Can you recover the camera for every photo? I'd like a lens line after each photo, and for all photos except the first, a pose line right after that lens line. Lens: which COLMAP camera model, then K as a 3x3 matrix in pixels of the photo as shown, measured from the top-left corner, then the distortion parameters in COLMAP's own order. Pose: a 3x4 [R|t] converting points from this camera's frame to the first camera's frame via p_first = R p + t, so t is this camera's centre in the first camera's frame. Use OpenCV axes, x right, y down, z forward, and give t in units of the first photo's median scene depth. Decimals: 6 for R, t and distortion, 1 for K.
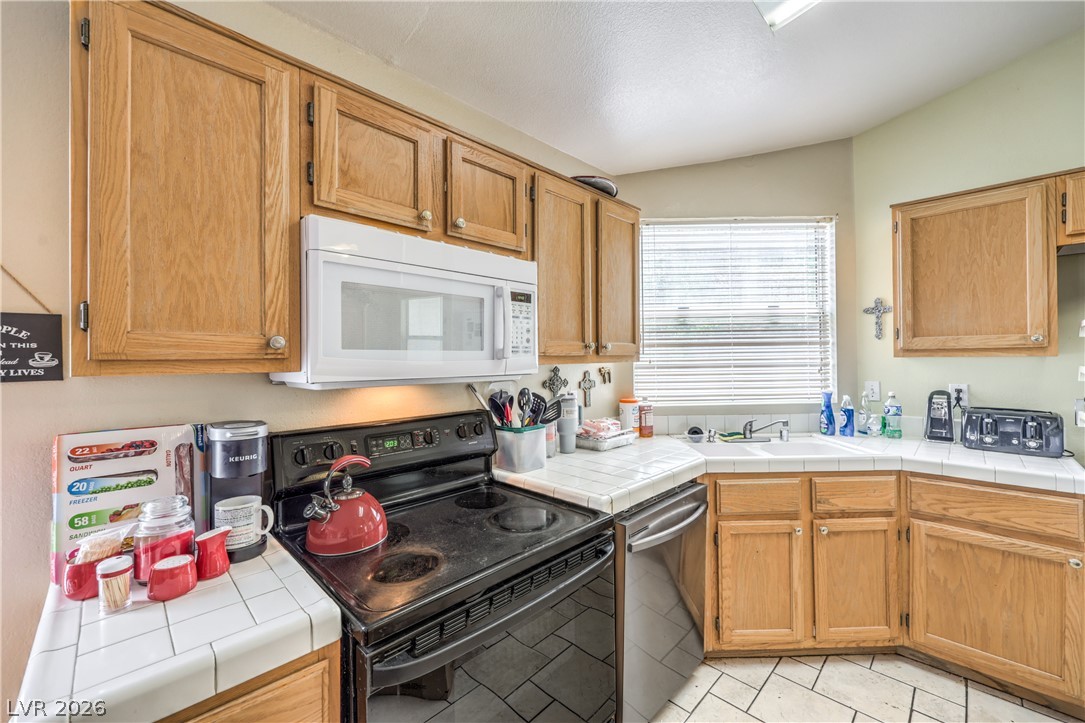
lens RADIAL K [[437.9, 0, 546.3], [0, 437.9, 356.4], [0, 0, 1]] dist [-0.000963, 0.000469]
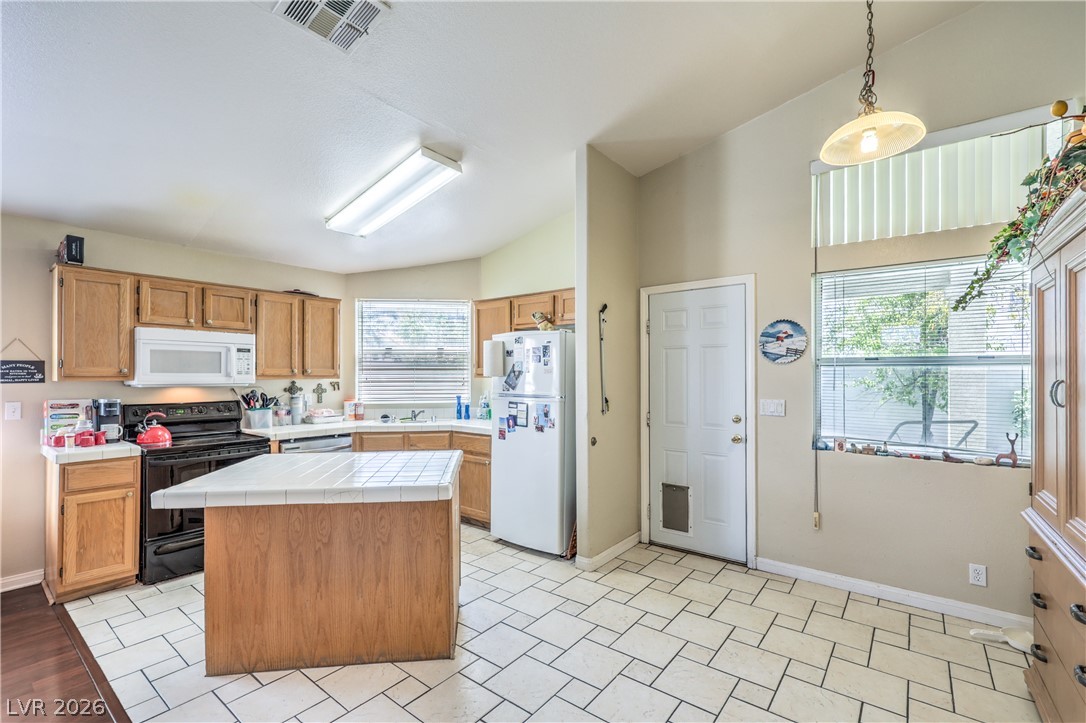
lens RADIAL K [[475.0, 0, 540.2], [0, 475.0, 375.2], [0, 0, 1]] dist [0.001722, 0.000734]
pose [[0.993477, 0.011560, 0.113441, 1.457056], [-0.012276, 0.999909, 0.005611, -0.042729], [-0.113366, -0.006967, 0.993529, -2.021989]]
